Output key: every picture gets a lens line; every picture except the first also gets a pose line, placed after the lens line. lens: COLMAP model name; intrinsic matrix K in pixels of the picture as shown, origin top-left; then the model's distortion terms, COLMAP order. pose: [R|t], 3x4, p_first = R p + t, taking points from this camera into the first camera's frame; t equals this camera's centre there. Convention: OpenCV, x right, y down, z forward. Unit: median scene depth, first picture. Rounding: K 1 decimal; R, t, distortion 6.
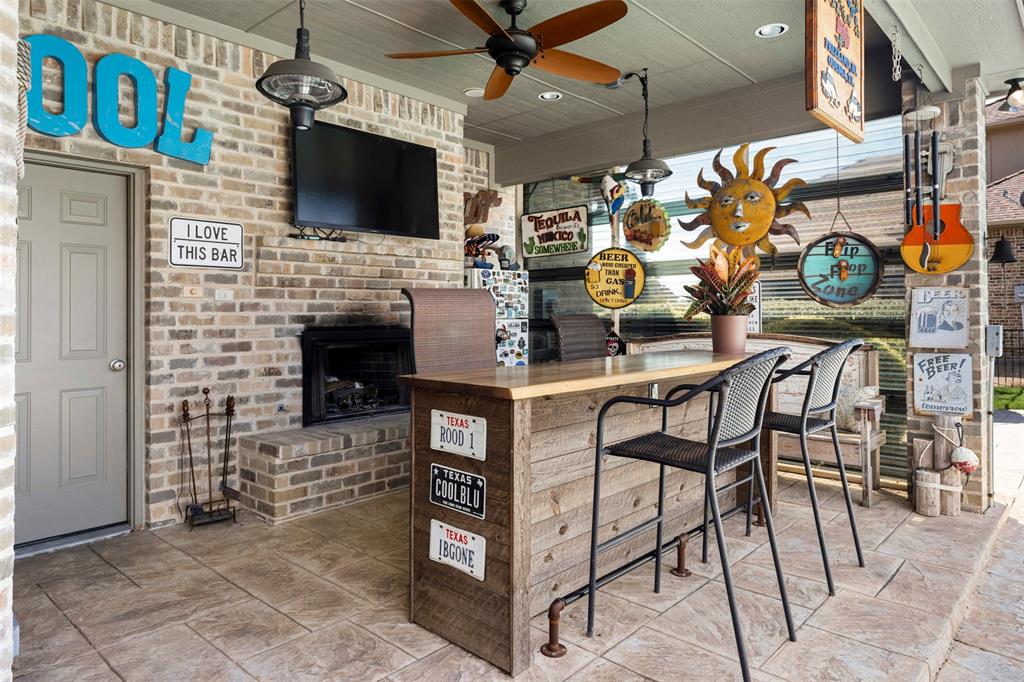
lens RADIAL K [[650.7, 0, 513.3], [0, 650.7, 311.8], [0, 0, 1]] dist [0.007270, -0.000339]
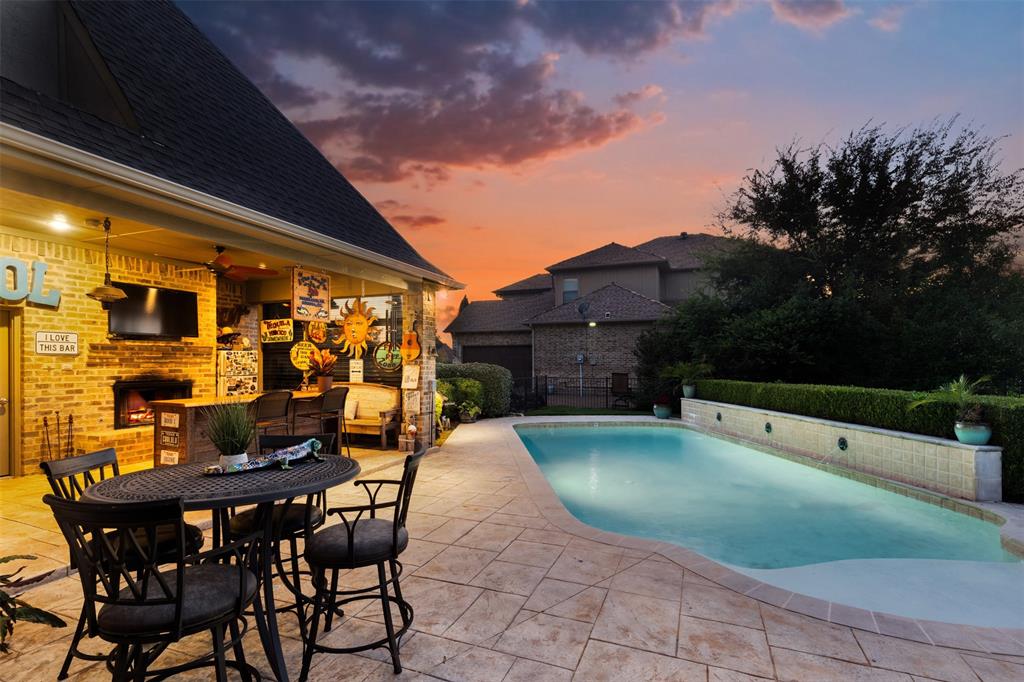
lens RADIAL K [[474.6, 0, 508.0], [0, 474.6, 367.7], [0, 0, 1]] dist [0.005323, 0.000942]
pose [[0.939991, 0.003922, 0.341177, 0.367125], [-0.008478, 0.999894, 0.011866, -0.053863], [-0.341094, -0.014046, 0.939924, -0.929269]]
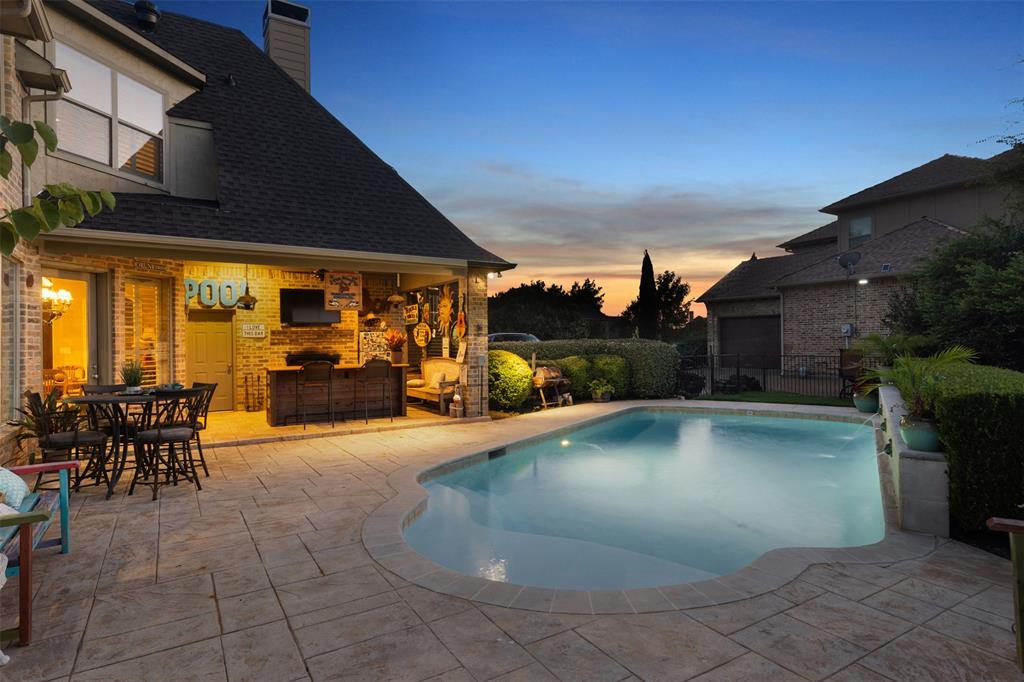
lens RADIAL K [[557.1, 0, 508.8], [0, 557.1, 340.4], [0, 0, 1]] dist [0.001181, -0.000675]
pose [[0.957433, -0.006323, -0.288588, 1.593239], [0.007658, 0.999965, 0.003497, -0.051174], [0.288556, -0.005558, 0.957447, -1.353443]]
